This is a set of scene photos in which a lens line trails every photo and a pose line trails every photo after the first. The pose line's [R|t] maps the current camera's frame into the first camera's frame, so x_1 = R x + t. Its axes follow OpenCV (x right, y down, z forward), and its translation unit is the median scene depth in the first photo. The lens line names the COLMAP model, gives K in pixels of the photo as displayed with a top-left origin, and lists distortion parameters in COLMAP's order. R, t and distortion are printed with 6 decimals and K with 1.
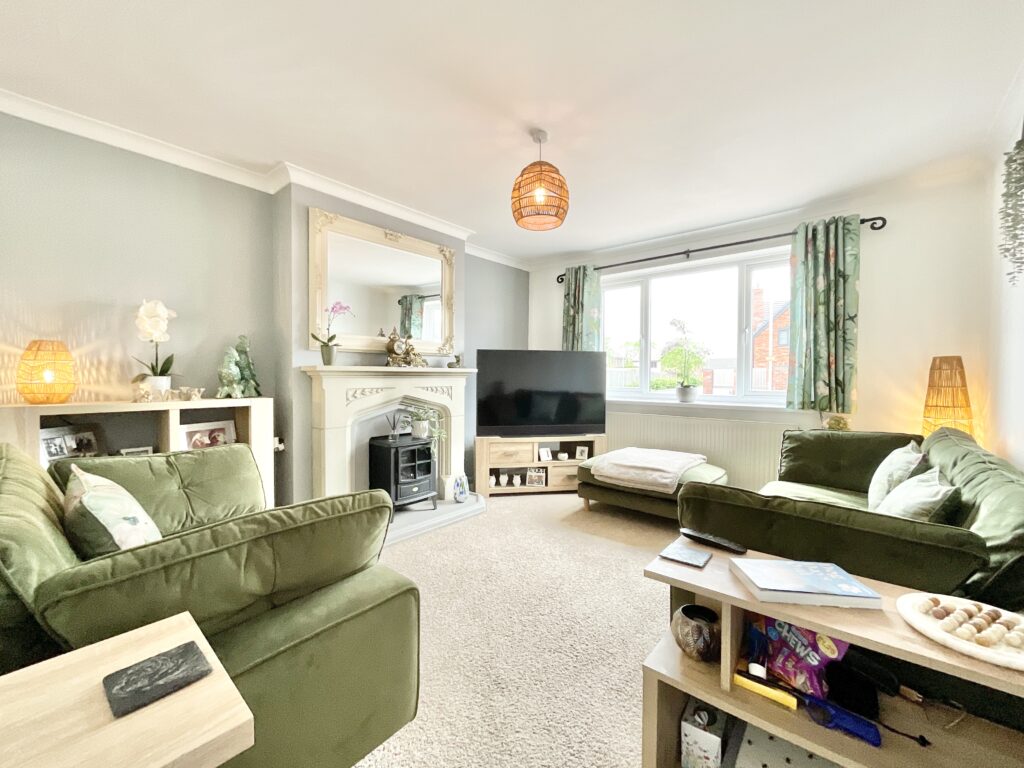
lens RADIAL K [[418.0, 0, 509.5], [0, 418.0, 383.2], [0, 0, 1]] dist [-0.001149, 0.001473]
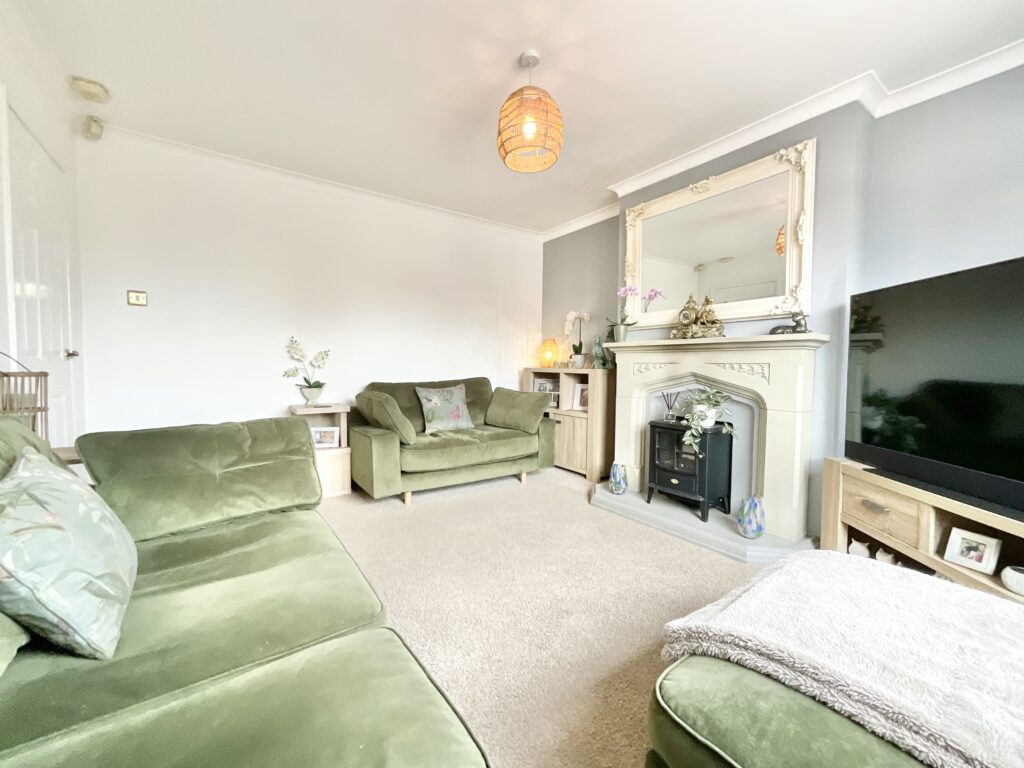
lens RADIAL K [[418.0, 0, 509.7], [0, 418.0, 379.6], [0, 0, 1]] dist [-0.001149, 0.001473]
pose [[-0.255259, 0.045416, -0.965806, 0.642983], [-0.007713, 0.998769, 0.049004, 0.003935], [0.966842, 0.019958, -0.254594, 0.824187]]
